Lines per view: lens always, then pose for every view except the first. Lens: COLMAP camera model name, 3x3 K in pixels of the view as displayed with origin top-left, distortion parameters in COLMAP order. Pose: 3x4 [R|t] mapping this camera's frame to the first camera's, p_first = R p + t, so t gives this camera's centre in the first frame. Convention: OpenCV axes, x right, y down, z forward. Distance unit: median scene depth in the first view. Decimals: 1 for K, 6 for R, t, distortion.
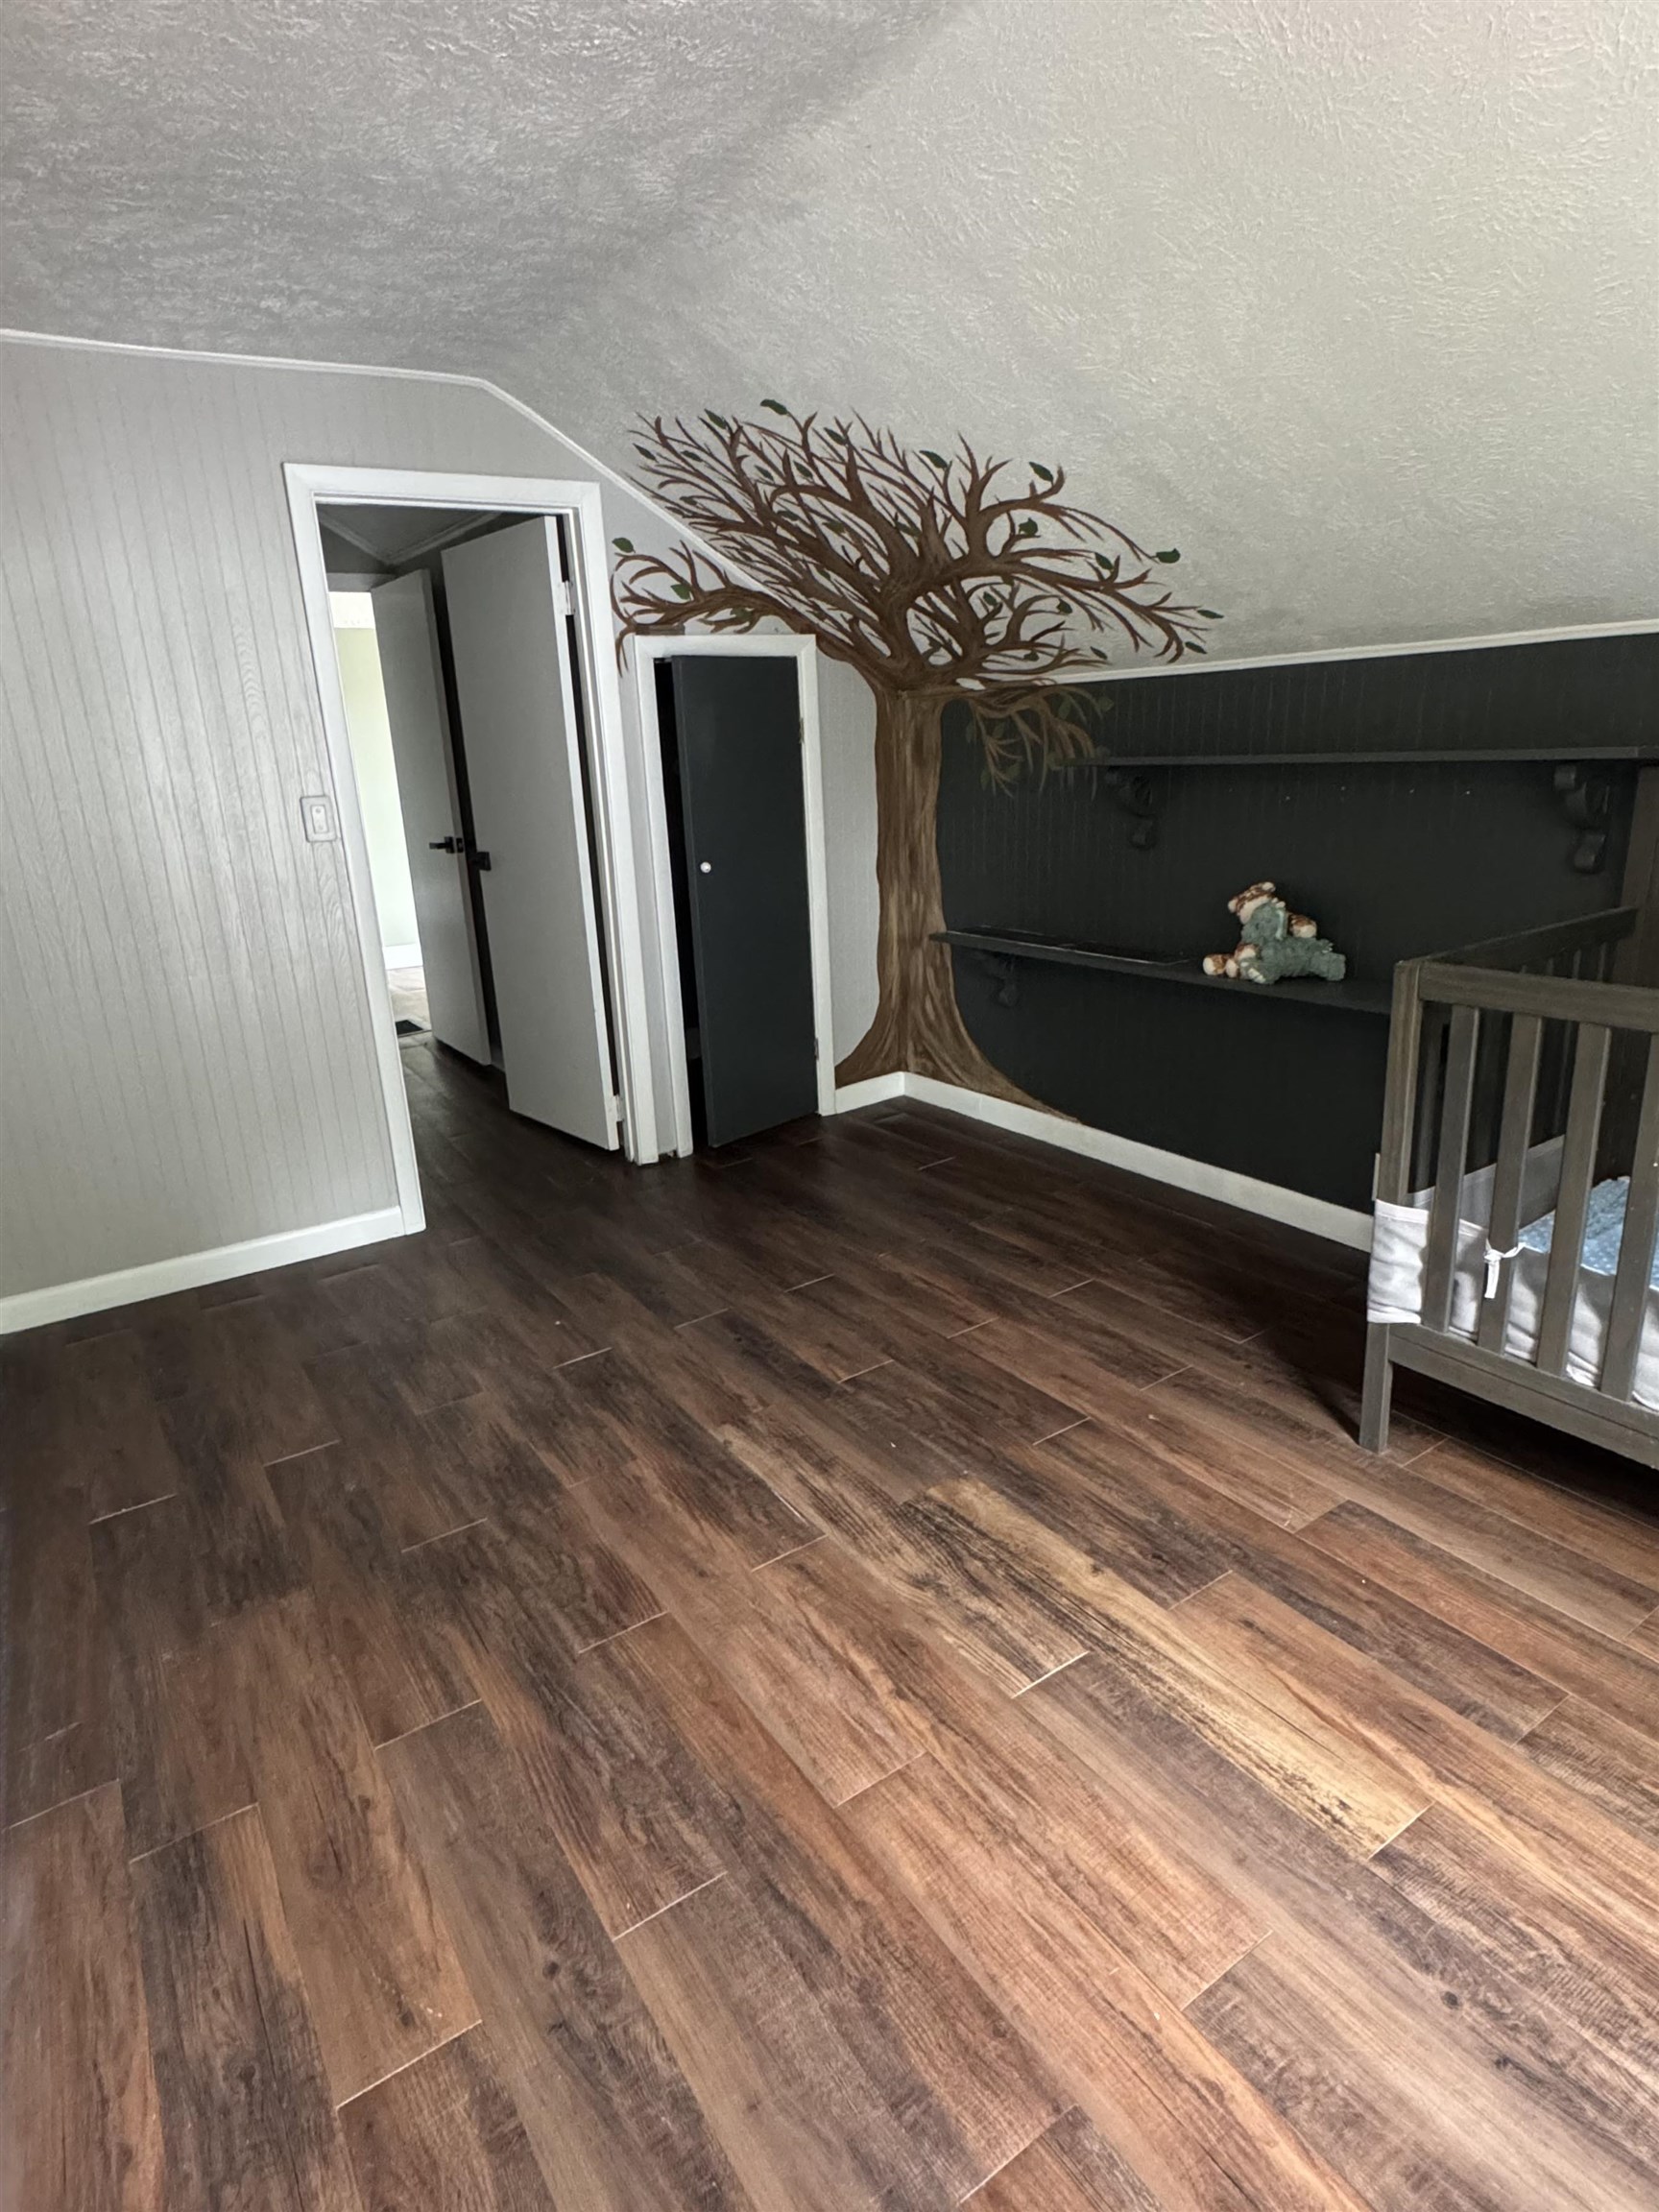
lens RADIAL K [[1224.5, 0, 834.2], [0, 1224.5, 1096.9], [0, 0, 1]] dist [0.000670, -0.000035]
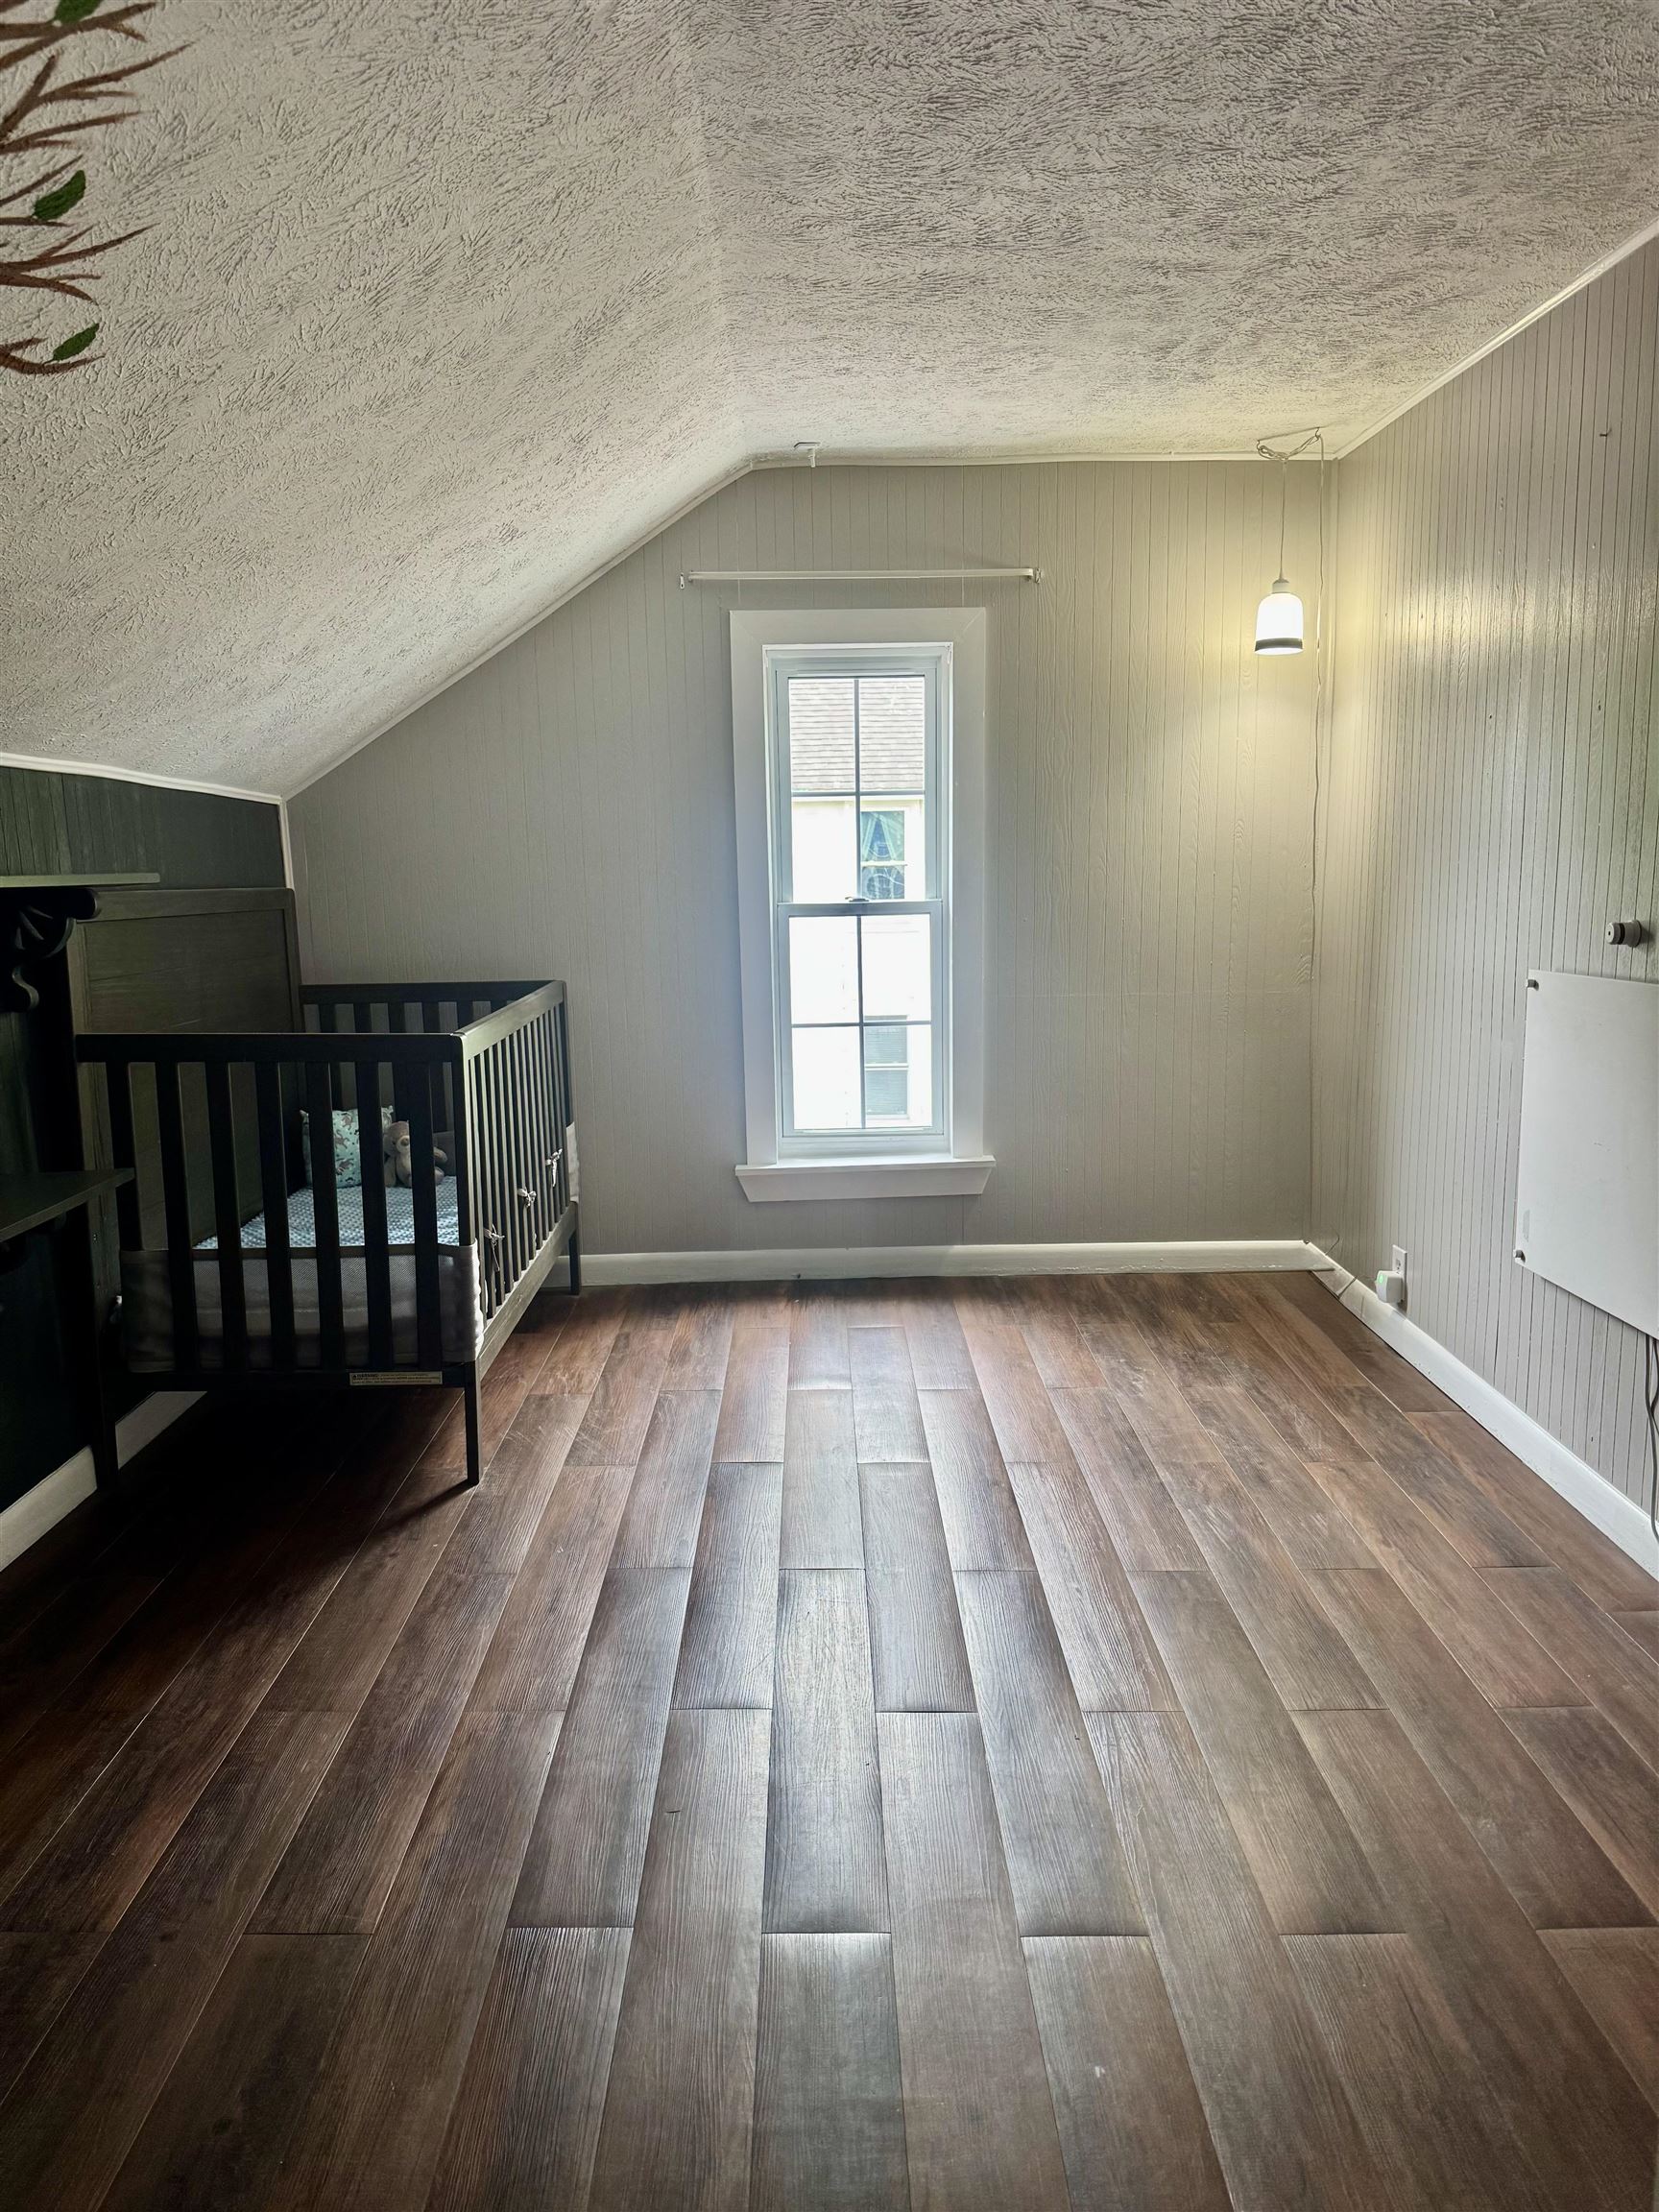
lens RADIAL K [[1545.9, 0, 831.6], [0, 1545.9, 1109.5], [0, 0, 1]] dist [0.000078, -0.000056]
pose [[-0.837290, -0.017255, 0.546486, -0.468982], [0.210222, 0.912511, 0.350901, -0.353147], [-0.504729, 0.408689, -0.760409, 1.421330]]
